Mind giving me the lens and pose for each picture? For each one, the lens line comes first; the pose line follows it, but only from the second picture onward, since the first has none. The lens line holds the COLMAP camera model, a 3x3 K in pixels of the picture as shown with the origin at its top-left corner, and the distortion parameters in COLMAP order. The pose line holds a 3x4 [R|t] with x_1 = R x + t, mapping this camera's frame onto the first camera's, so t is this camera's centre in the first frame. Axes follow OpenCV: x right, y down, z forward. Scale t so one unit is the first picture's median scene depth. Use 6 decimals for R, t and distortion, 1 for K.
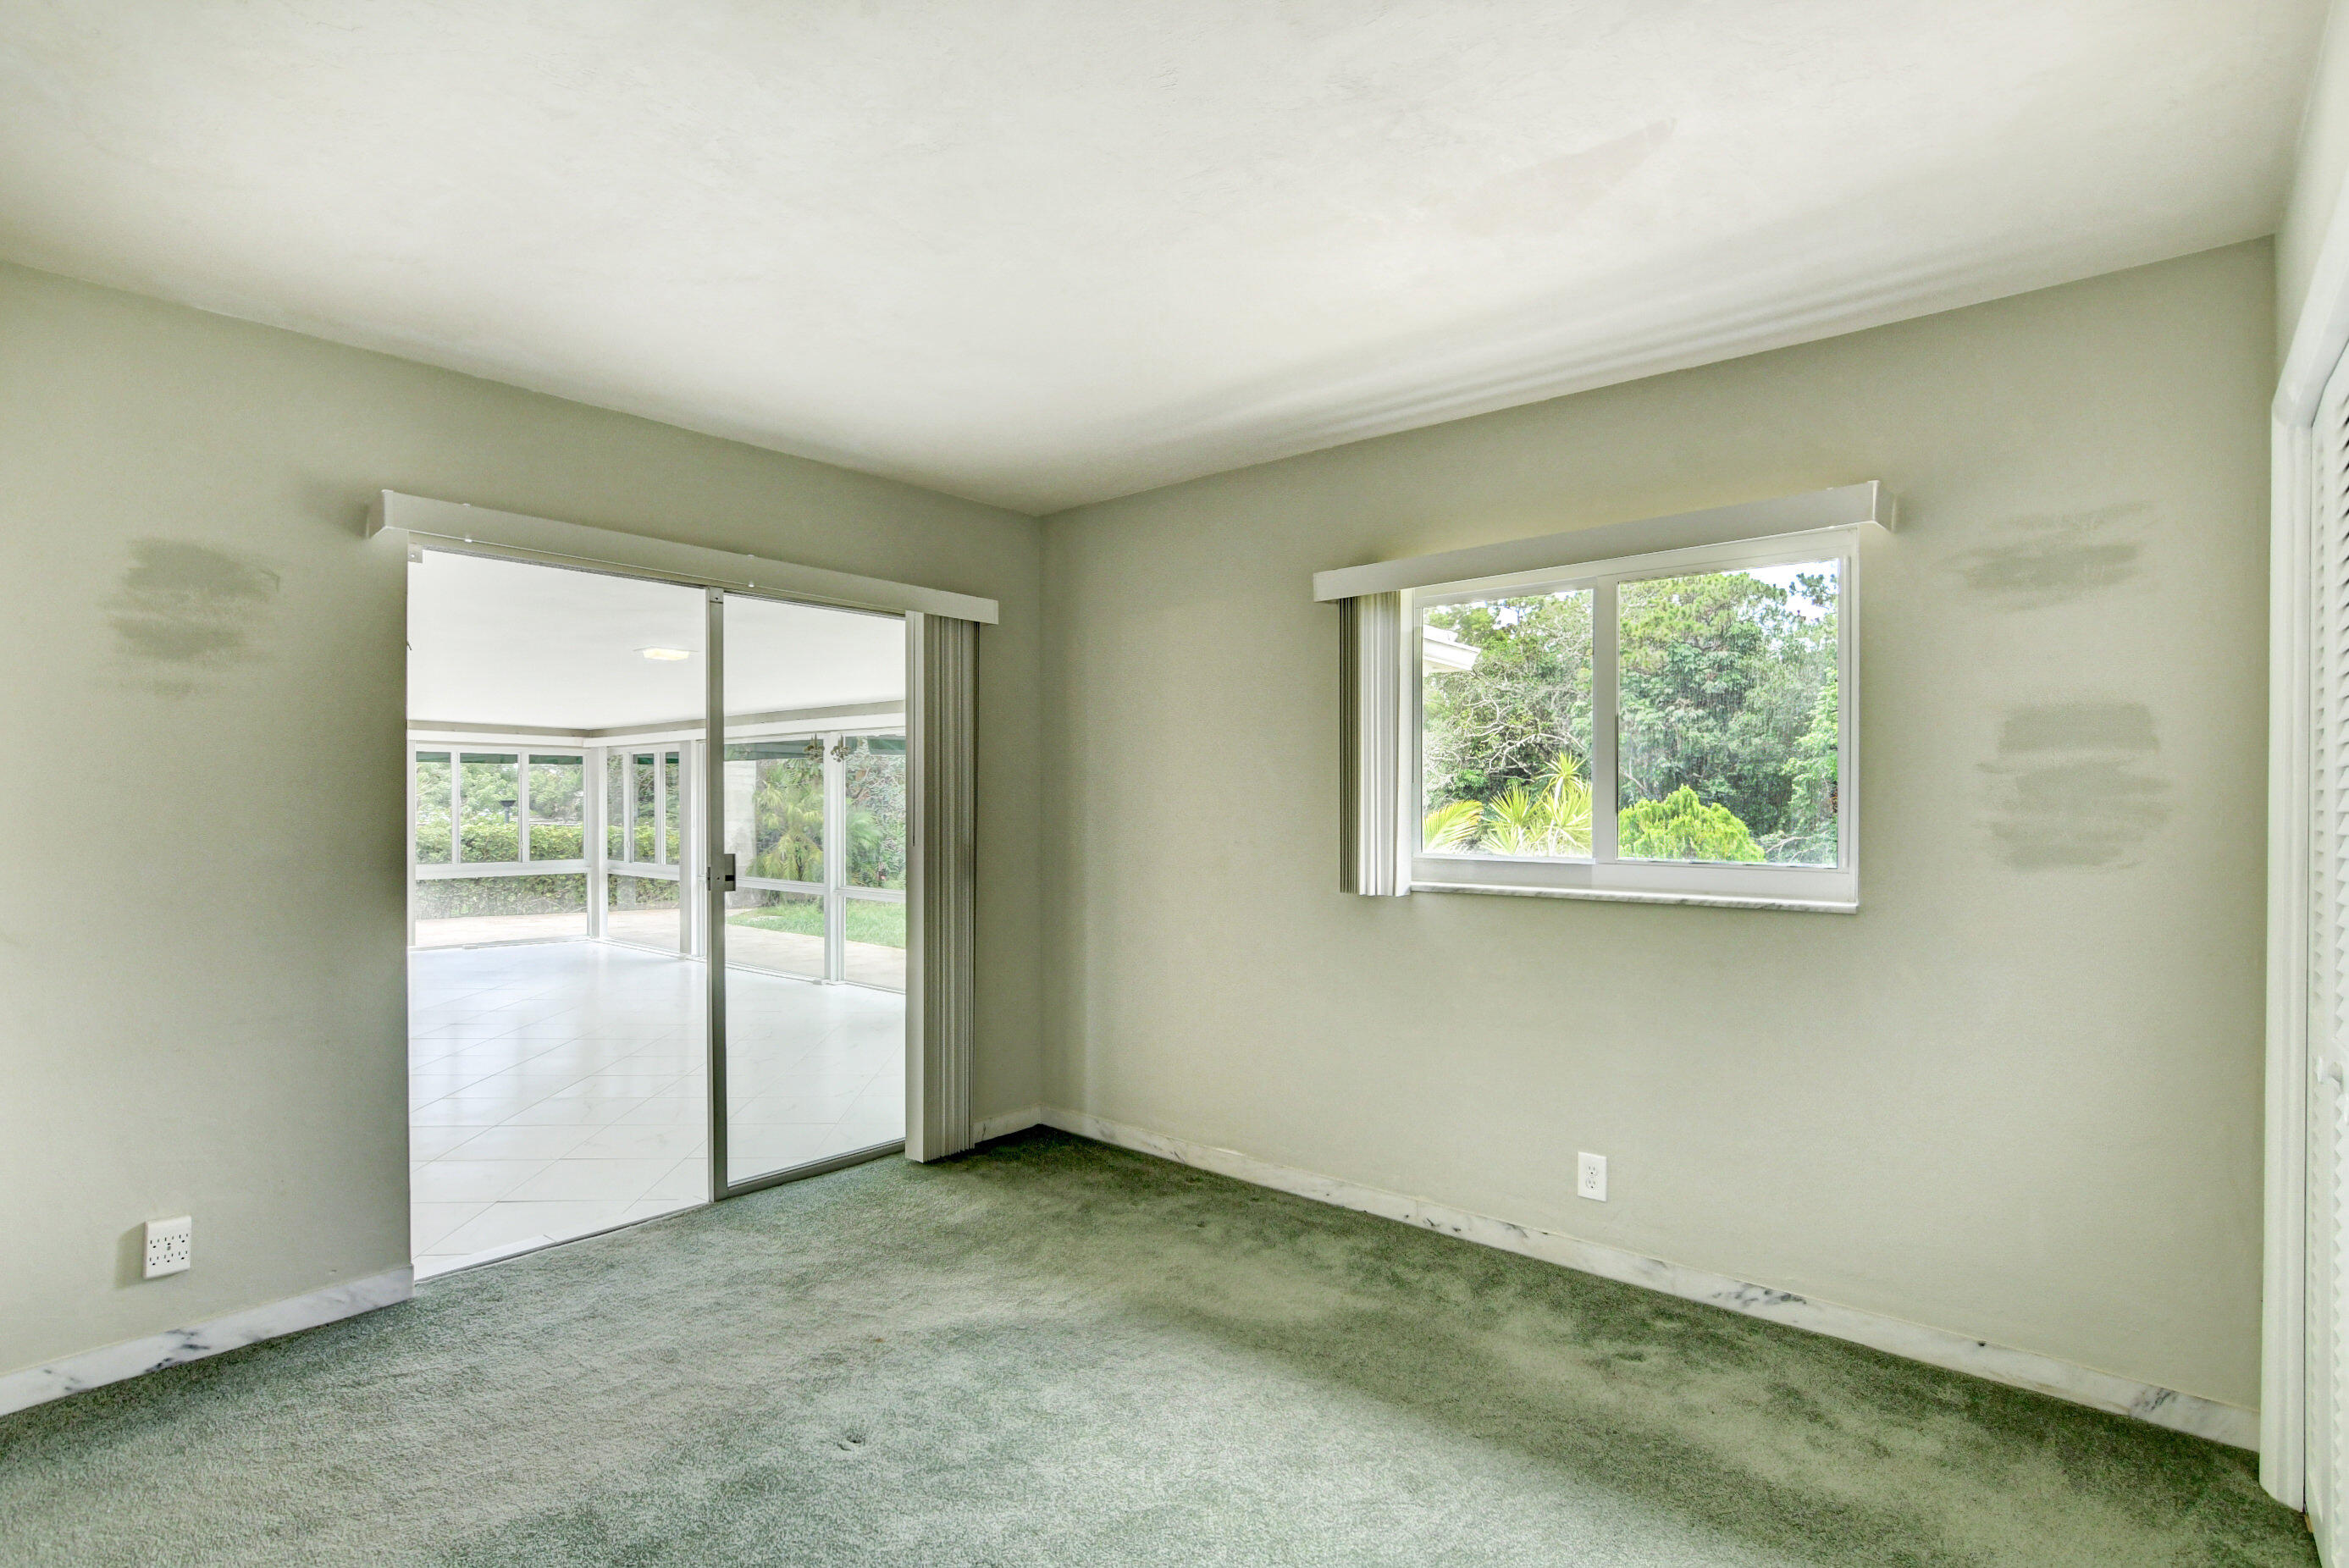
lens RADIAL K [[1146.9, 0, 1173.2], [0, 1146.9, 806.1], [0, 0, 1]] dist [-0.032934, 0.013231]
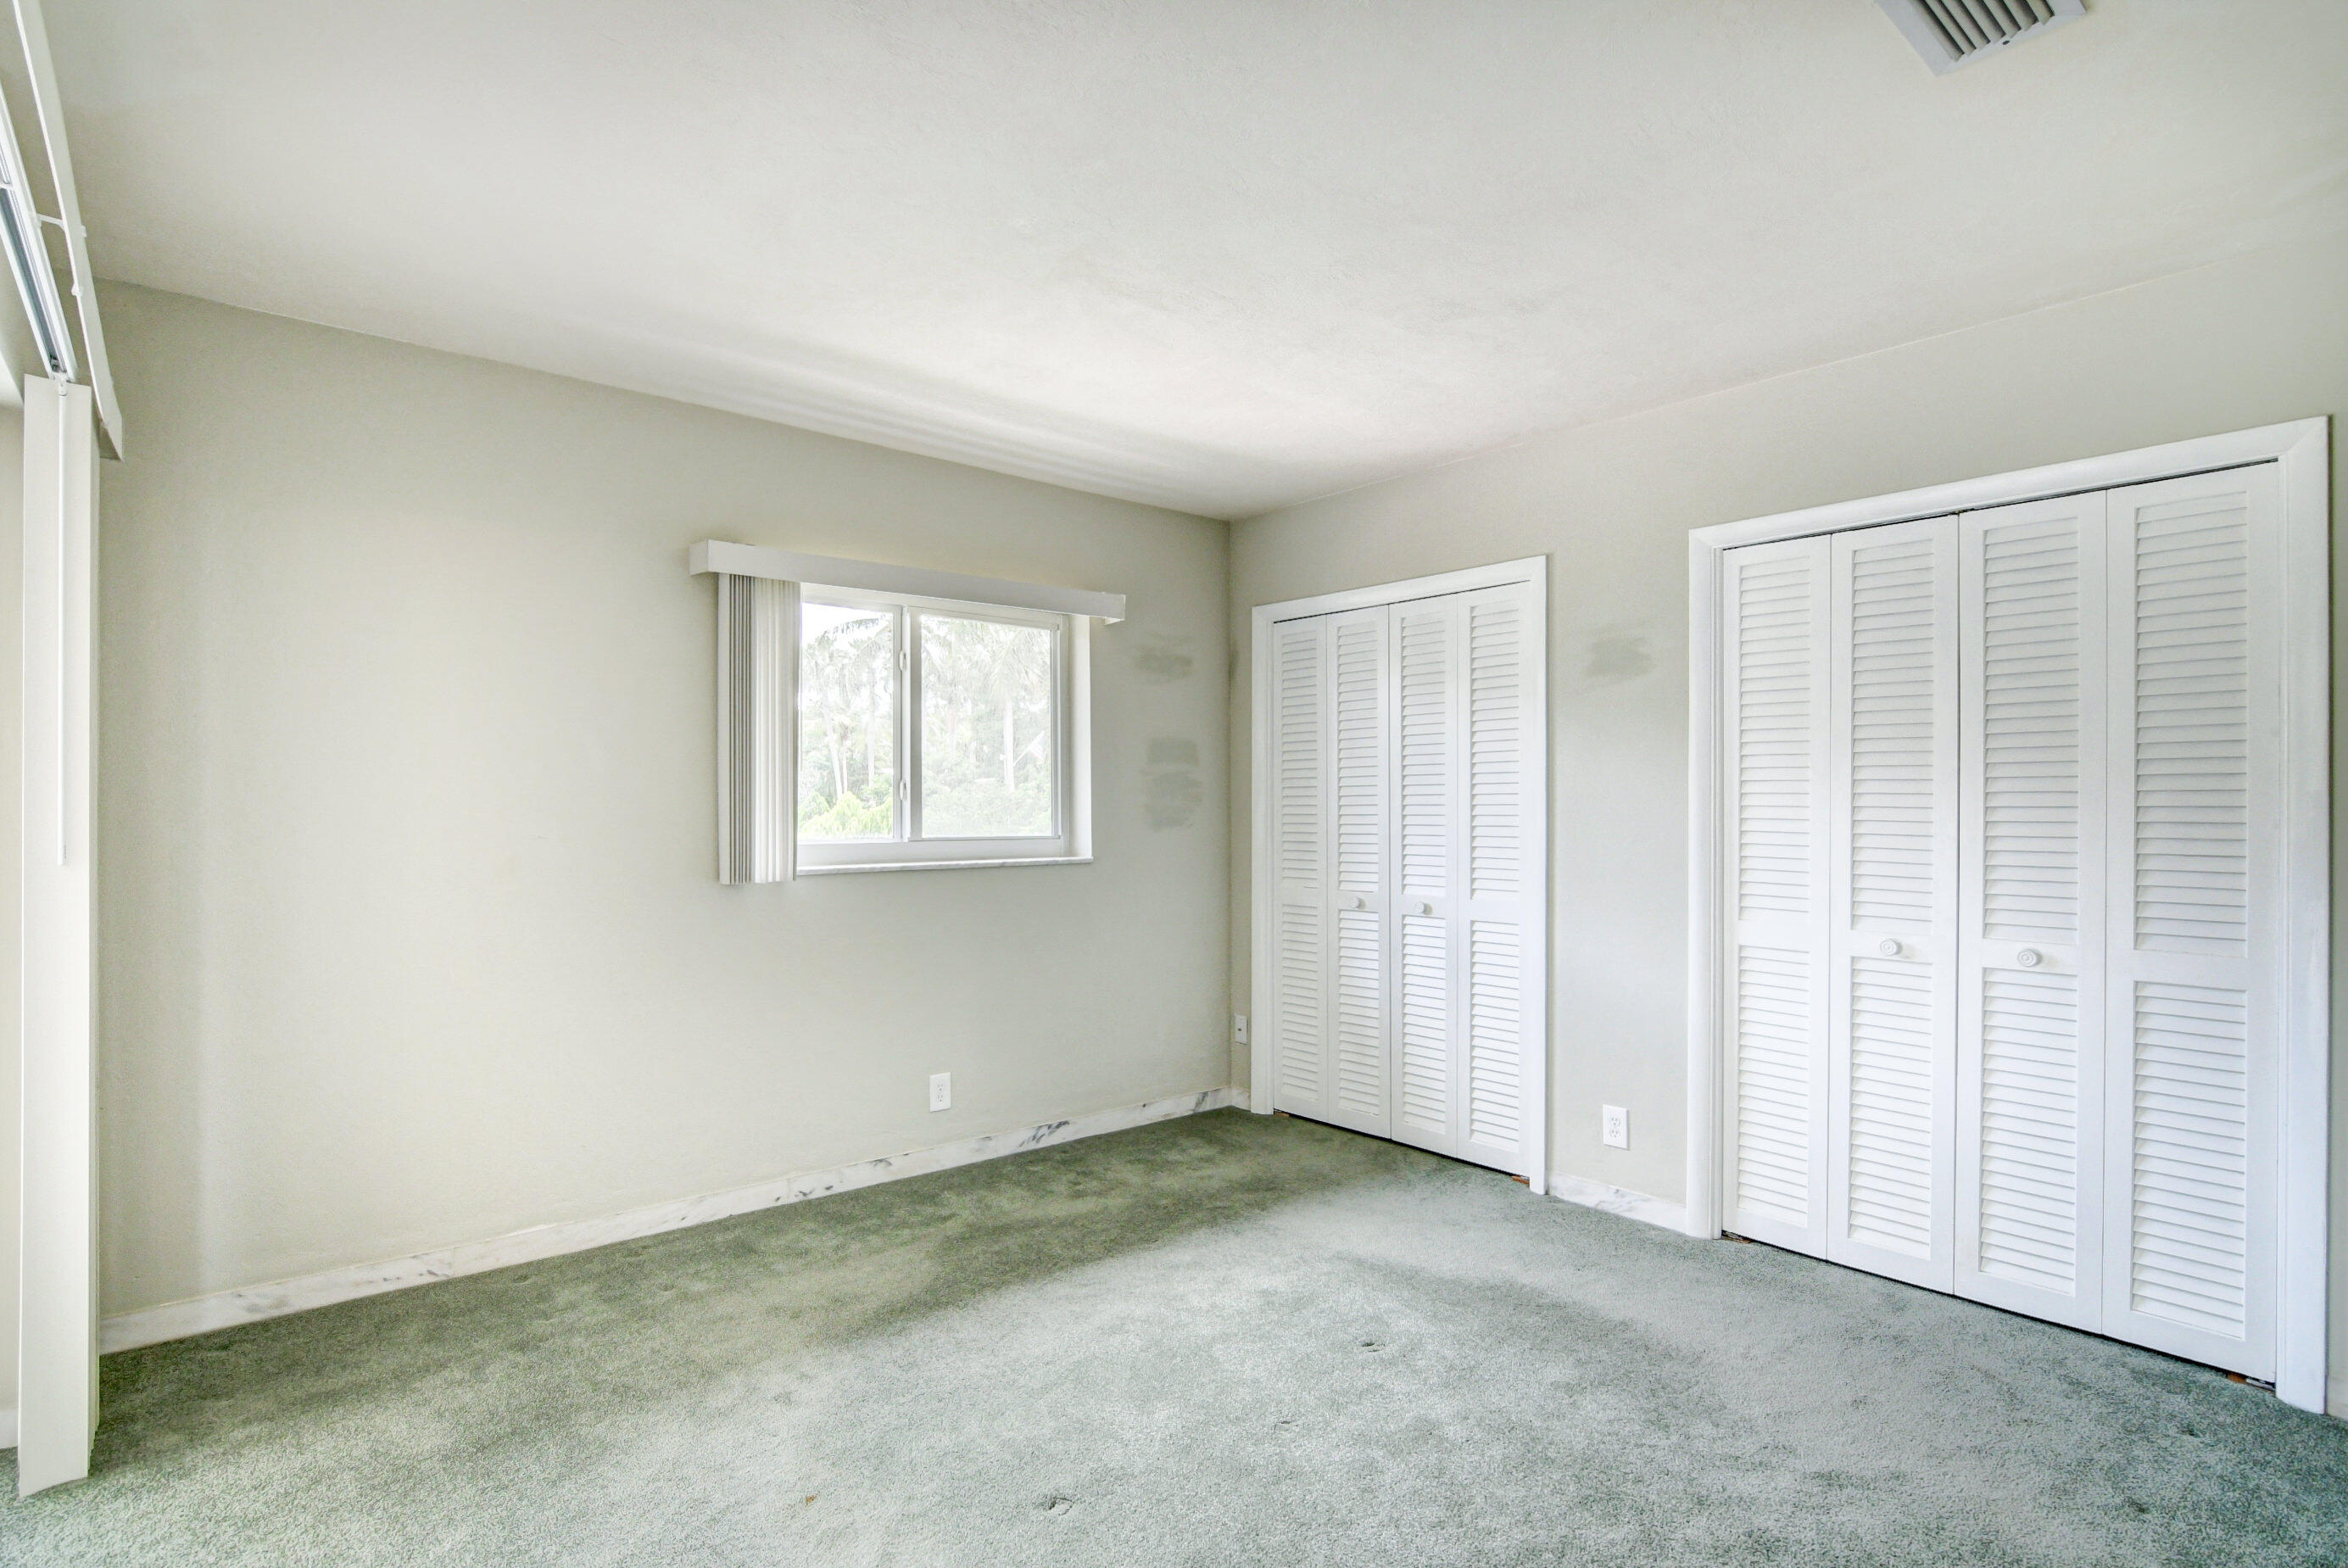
lens RADIAL K [[1146.6, 0, 1172.7], [0, 1146.6, 806.1], [0, 0, 1]] dist [-0.032934, 0.013231]
pose [[0.157405, -0.002963, 0.987530, -0.823403], [0.002073, 0.999994, 0.002670, 0.011273], [-0.987532, 0.001627, 0.157410, 0.556580]]
